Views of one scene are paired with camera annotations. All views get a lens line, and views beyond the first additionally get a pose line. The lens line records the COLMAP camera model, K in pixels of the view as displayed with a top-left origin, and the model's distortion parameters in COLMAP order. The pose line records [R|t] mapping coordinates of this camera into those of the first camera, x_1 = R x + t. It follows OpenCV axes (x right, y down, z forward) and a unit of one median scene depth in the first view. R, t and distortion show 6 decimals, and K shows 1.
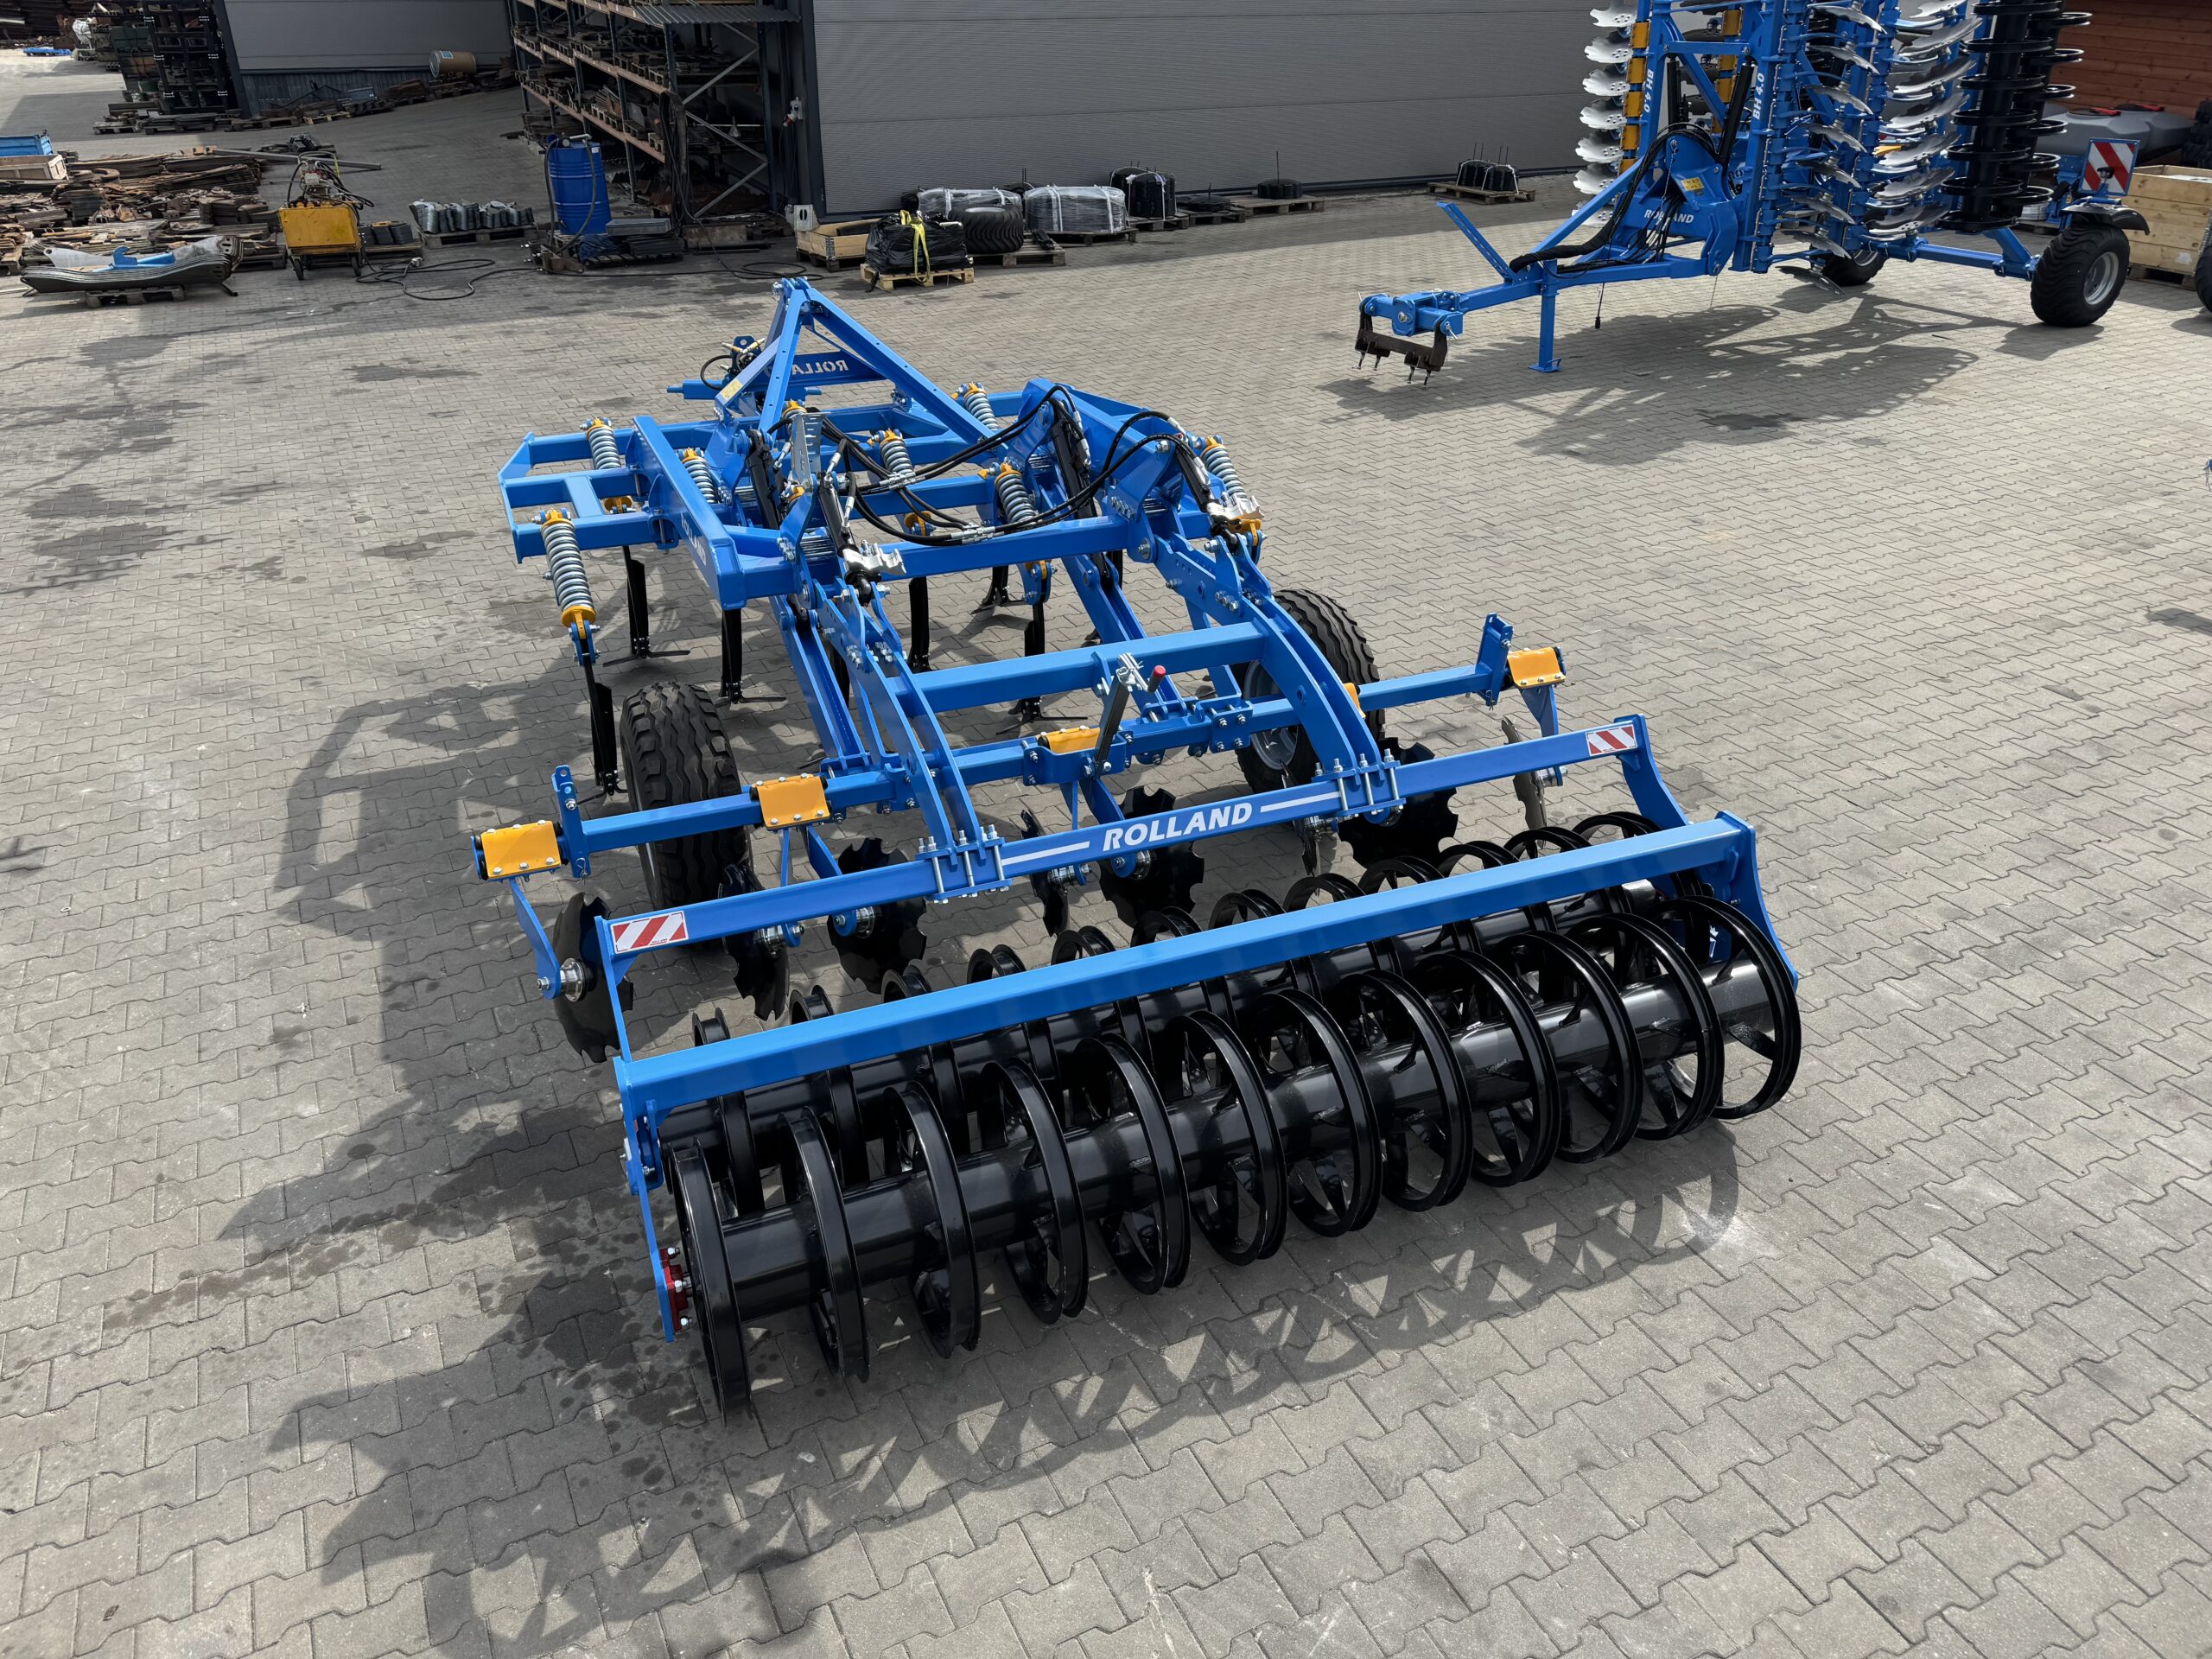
lens RADIAL K [[1554.8, 0, 1085.6], [0, 1554.8, 818.4], [0, 0, 1]] dist [0.055177, -0.063050]
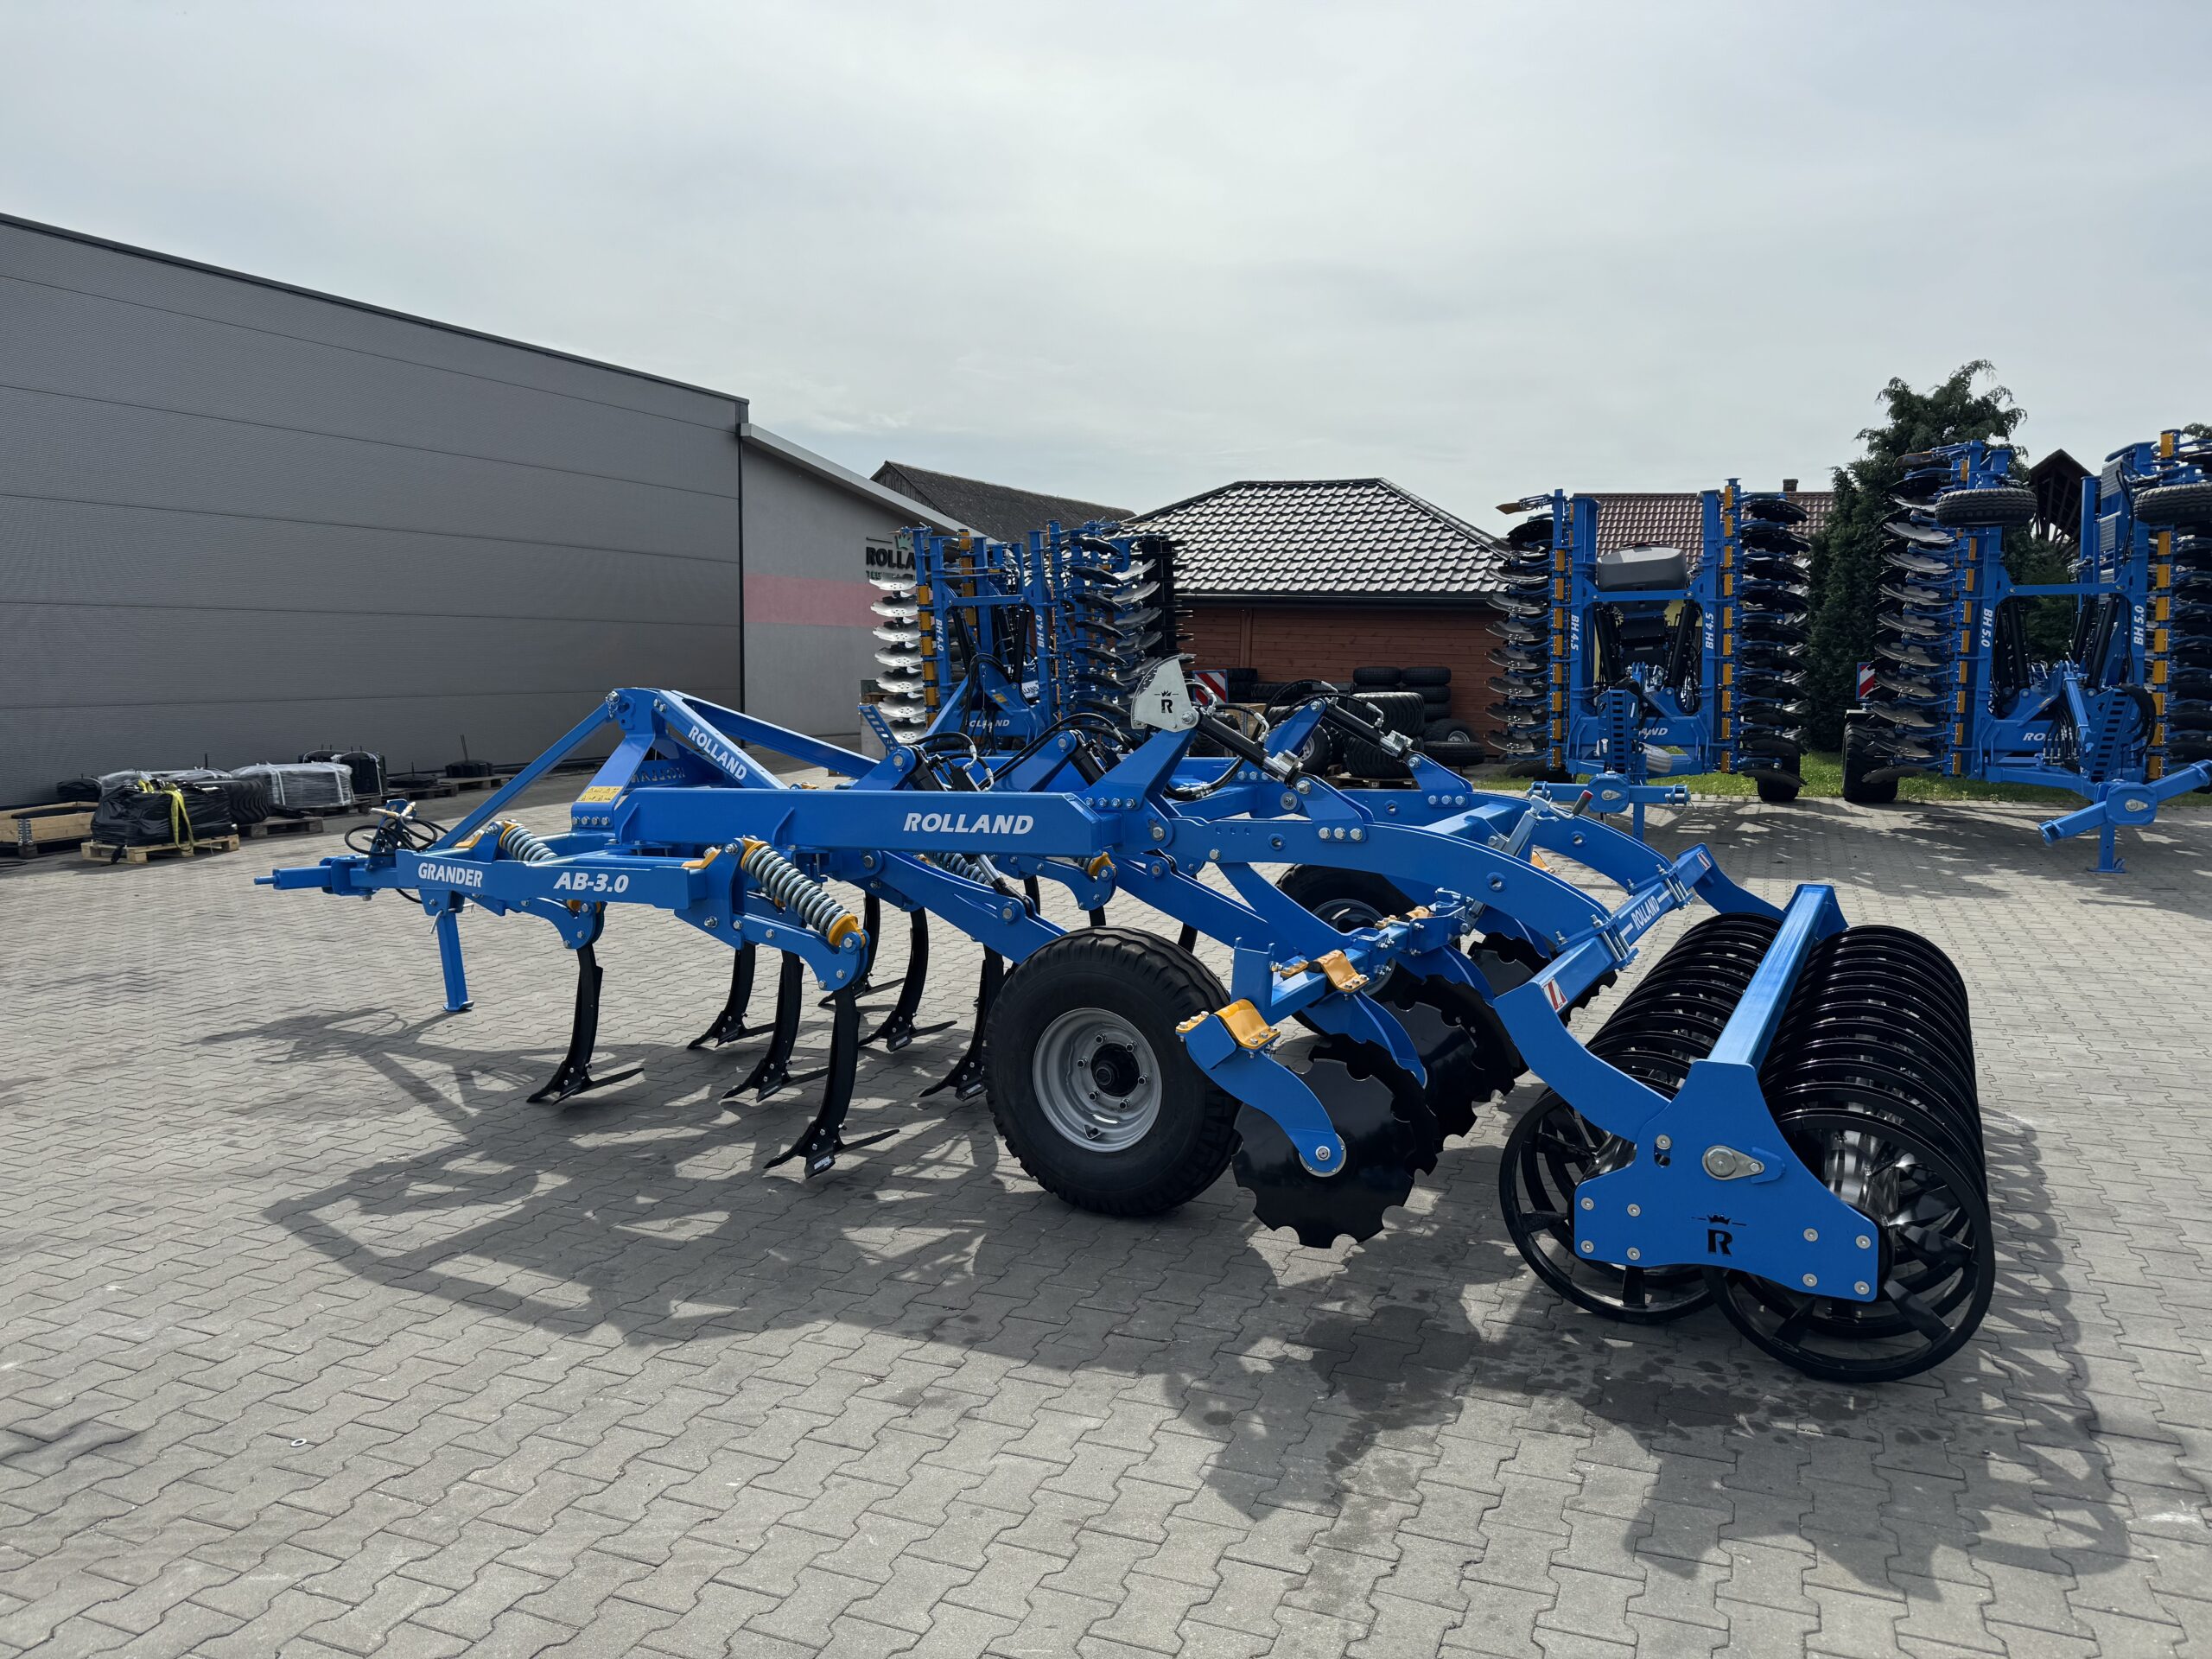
lens RADIAL K [[1554.8, 0, 1110.3], [0, 1554.8, 817.7], [0, 0, 1]] dist [0.055177, -0.063050]
pose [[0.759220, -0.070618, 0.646992, -0.516085], [0.317570, 0.907918, -0.273558, 0.069141], [-0.568098, 0.413156, 0.711736, 0.171248]]
